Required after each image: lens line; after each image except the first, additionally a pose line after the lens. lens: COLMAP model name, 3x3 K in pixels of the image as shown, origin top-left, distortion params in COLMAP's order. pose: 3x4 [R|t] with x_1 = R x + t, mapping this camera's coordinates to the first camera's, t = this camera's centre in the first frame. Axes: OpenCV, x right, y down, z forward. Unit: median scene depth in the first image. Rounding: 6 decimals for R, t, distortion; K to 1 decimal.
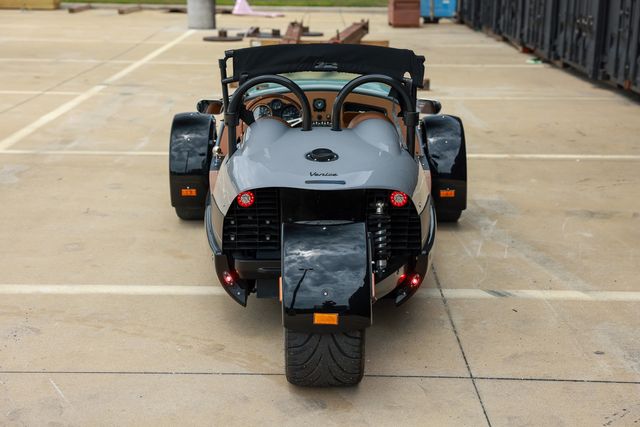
lens RADIAL K [[1031.1, 0, 318.8], [0, 1031.1, 187.2], [0, 0, 1]] dist [0.204502, -0.017914]
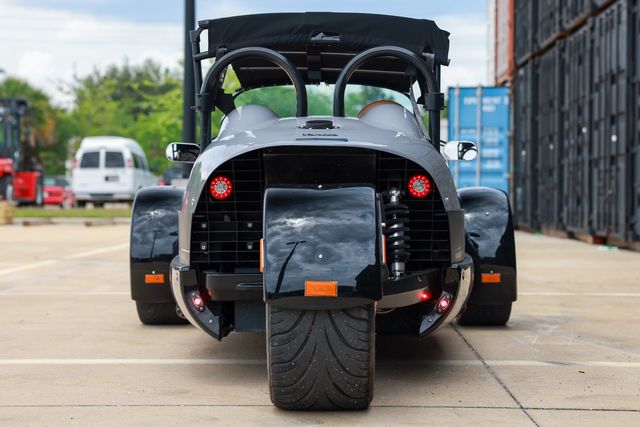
lens RADIAL K [[1323.4, 0, 331.9], [0, 1323.4, 212.6], [0, 0, 1]] dist [0.223518, -0.077446]
pose [[0.999939, -0.007238, -0.008379, 0.019159], [0.004996, 0.970281, -0.241929, 0.253806], [0.009881, 0.241873, 0.970258, 0.041795]]
